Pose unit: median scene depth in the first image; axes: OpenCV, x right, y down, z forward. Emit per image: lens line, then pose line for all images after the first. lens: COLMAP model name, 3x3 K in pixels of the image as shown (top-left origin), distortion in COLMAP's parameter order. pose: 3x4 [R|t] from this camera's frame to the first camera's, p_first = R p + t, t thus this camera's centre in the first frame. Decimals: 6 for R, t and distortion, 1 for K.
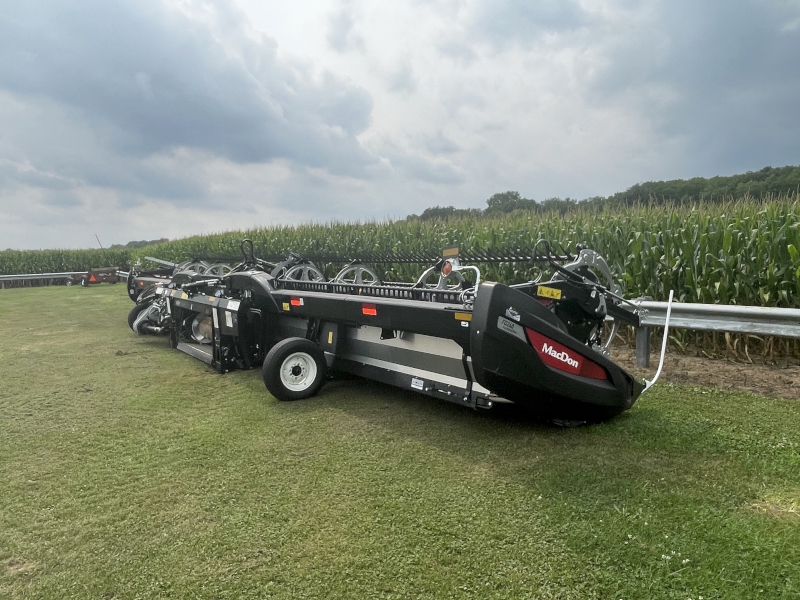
lens RADIAL K [[612.3, 0, 400.0], [0, 612.3, 300.0], [0, 0, 1]] dist [0.010124, -0.000225]
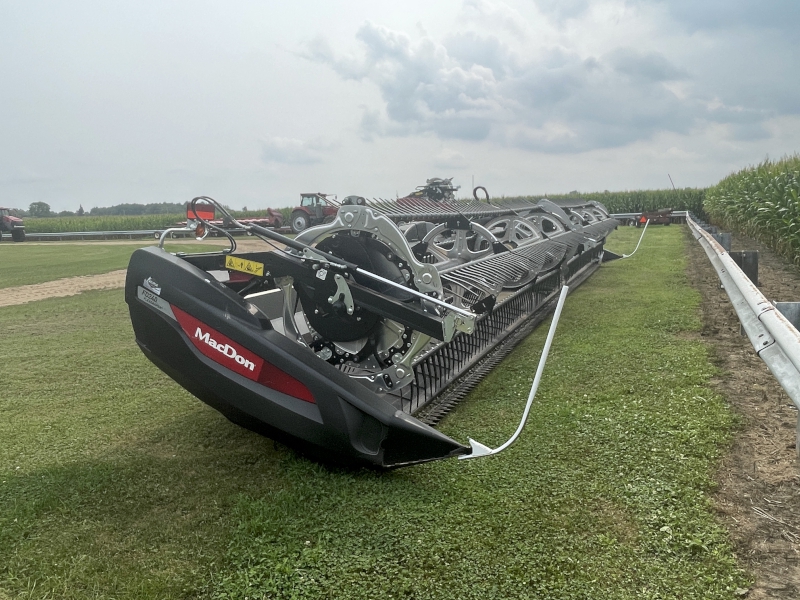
lens RADIAL K [[612.3, 0, 400.0], [0, 612.3, 300.0], [0, 0, 1]] dist [0.010124, -0.000225]
pose [[0.450016, 0.135218, -0.882724, 0.089542], [-0.043124, 0.990607, 0.129760, -0.006824], [0.891979, -0.020328, 0.451620, 0.073792]]
